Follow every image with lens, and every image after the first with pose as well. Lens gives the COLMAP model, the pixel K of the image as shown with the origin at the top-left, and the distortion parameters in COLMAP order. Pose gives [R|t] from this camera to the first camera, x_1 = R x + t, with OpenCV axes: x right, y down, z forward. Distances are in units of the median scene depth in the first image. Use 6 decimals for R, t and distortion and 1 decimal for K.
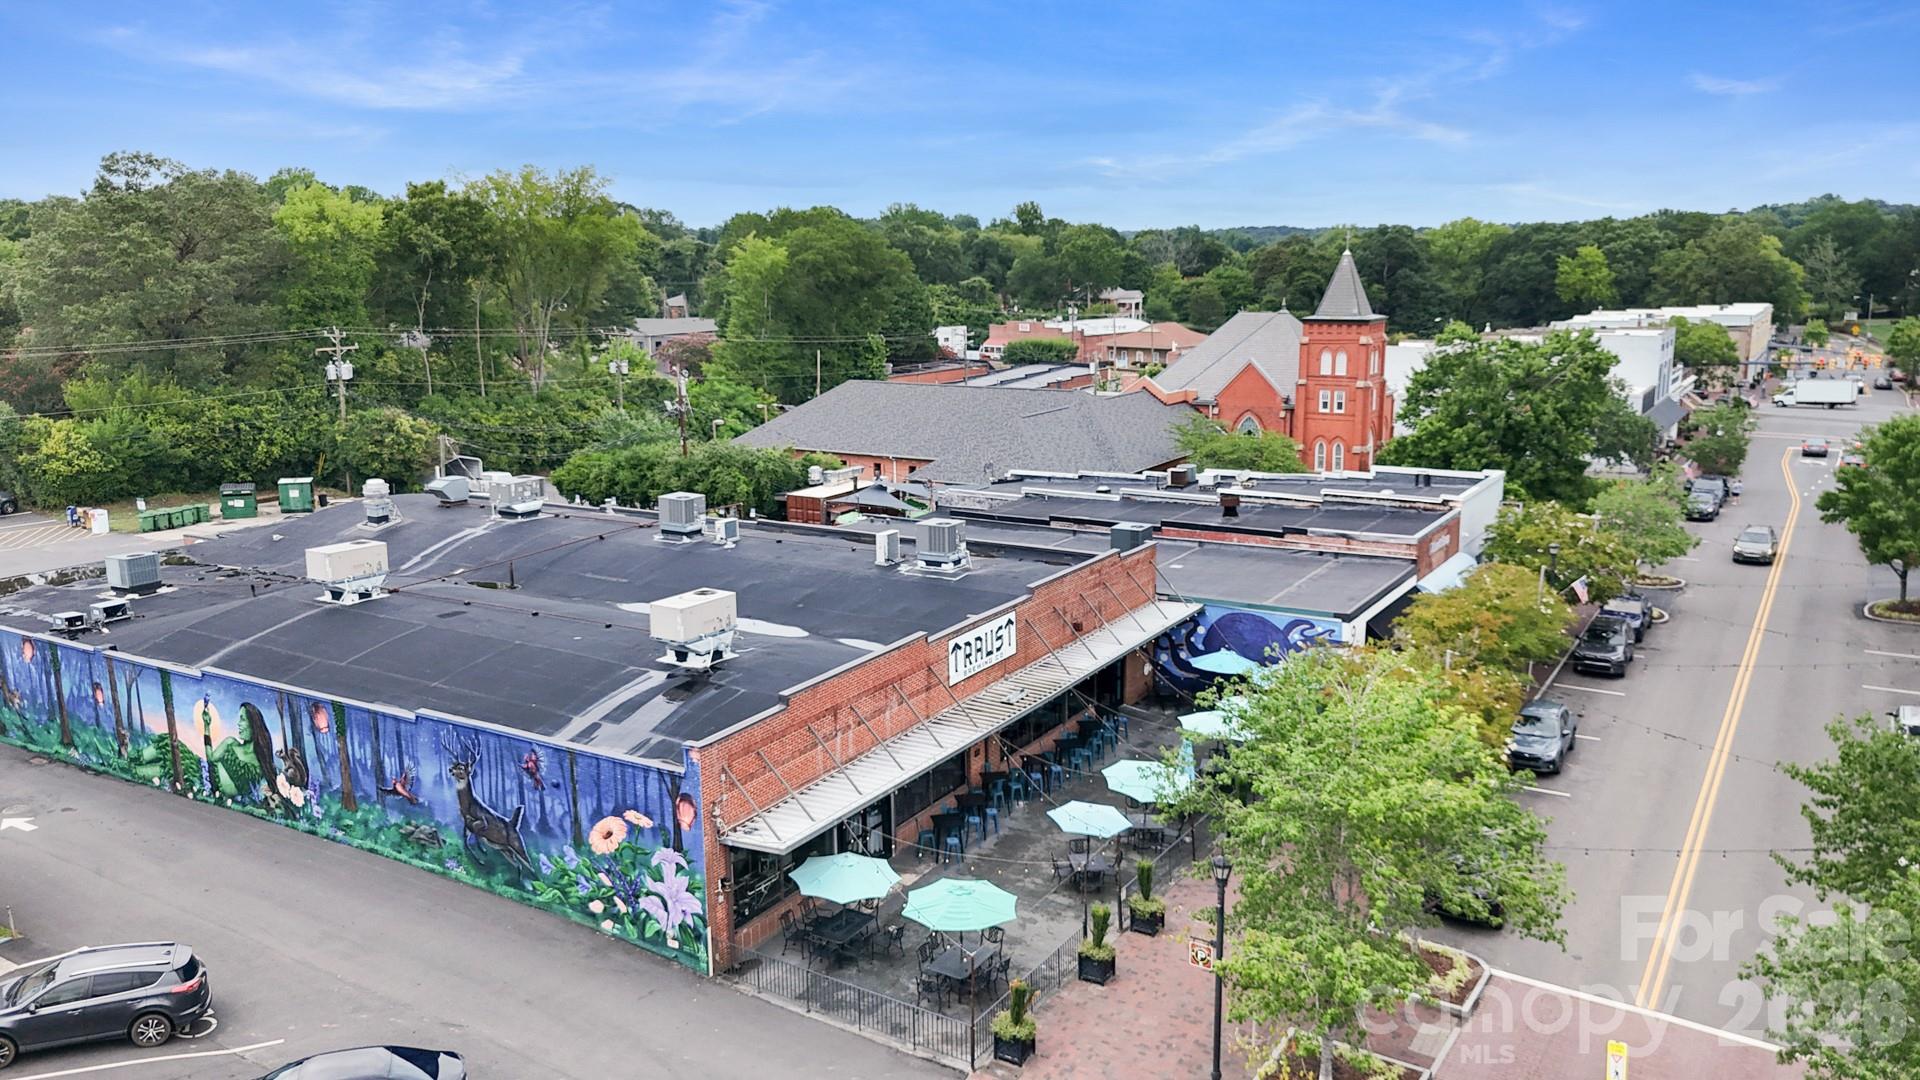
lens RADIAL K [[1391.5, 0, 960.0], [0, 1391.5, 540.0], [0, 0, 1]] dist [0.048965, -0.069335]
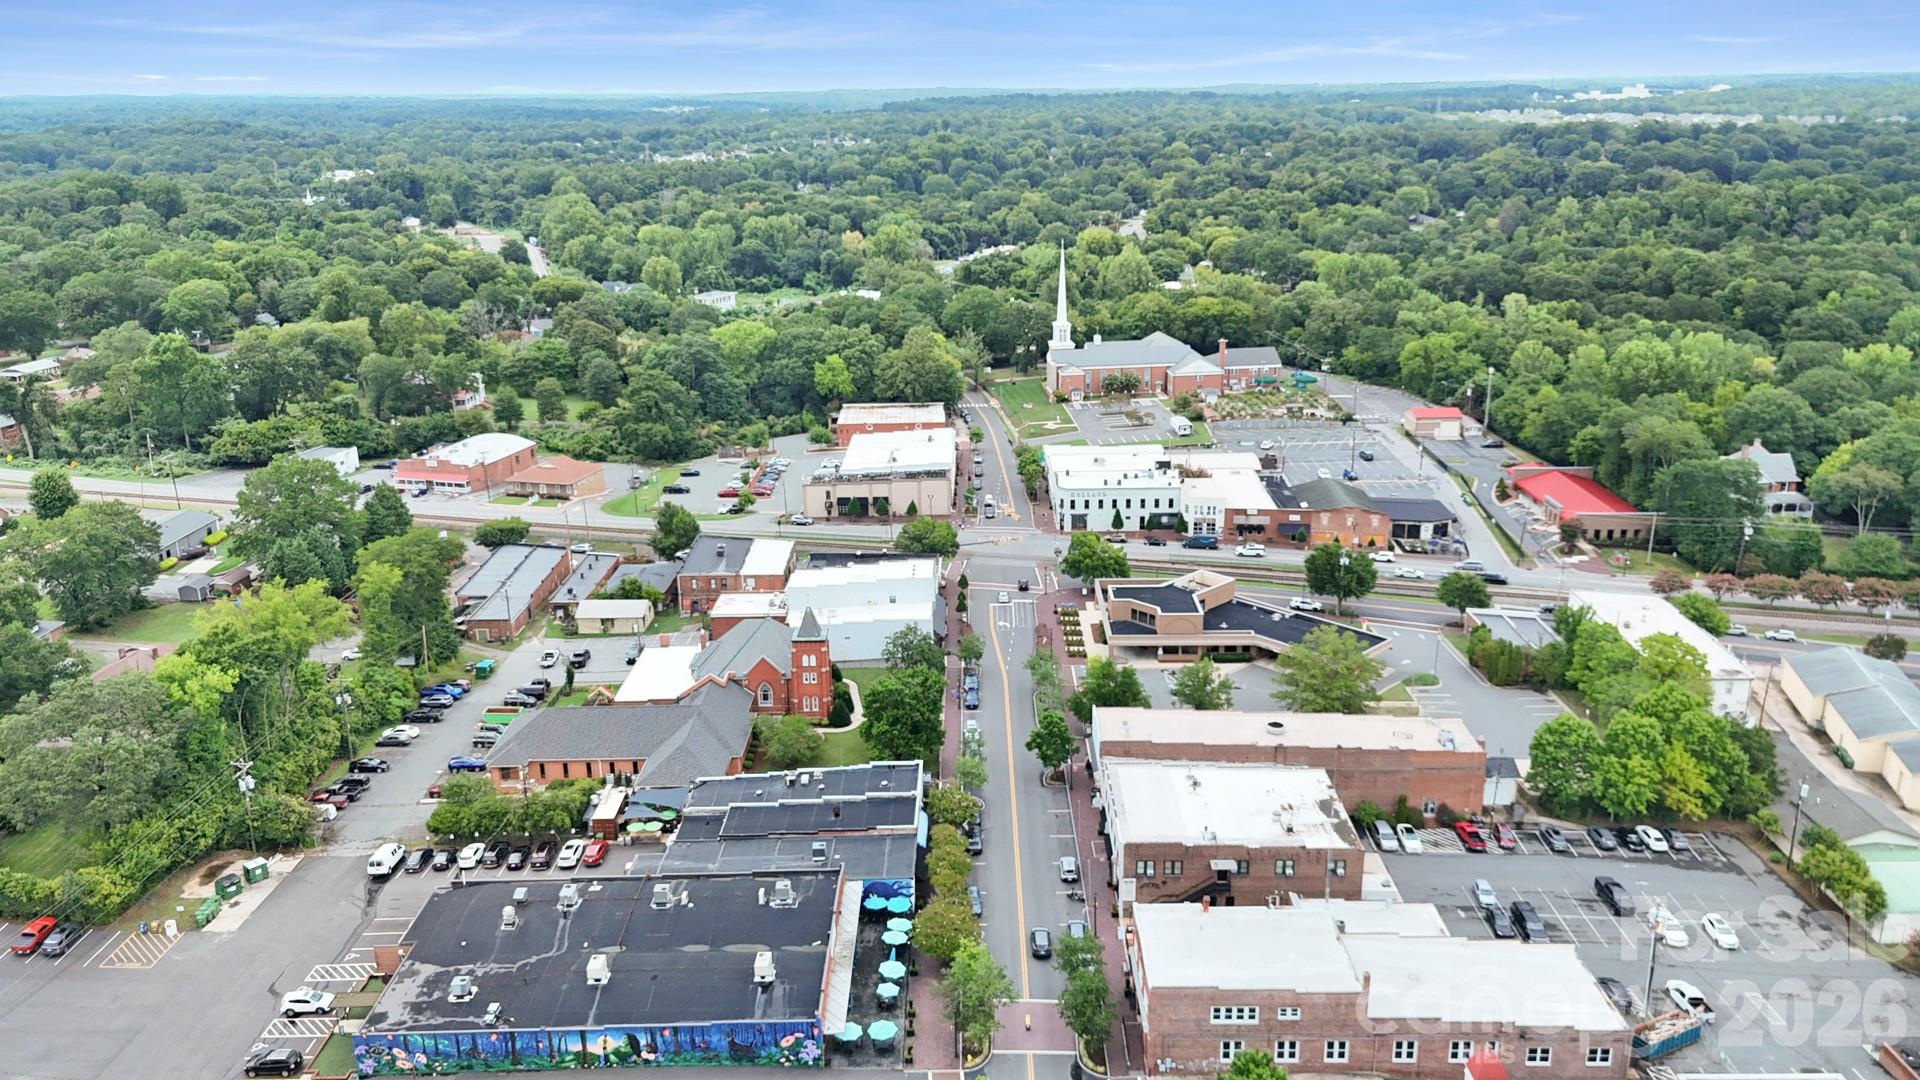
lens RADIAL K [[1391.5, 0, 960.0], [0, 1391.5, 540.0], [0, 0, 1]] dist [0.048965, -0.069335]
pose [[0.845814, -0.151111, 0.511629, -1.009222], [0.094008, 0.986255, 0.135881, -1.007735], [-0.525130, -0.066833, 0.848394, -1.483483]]
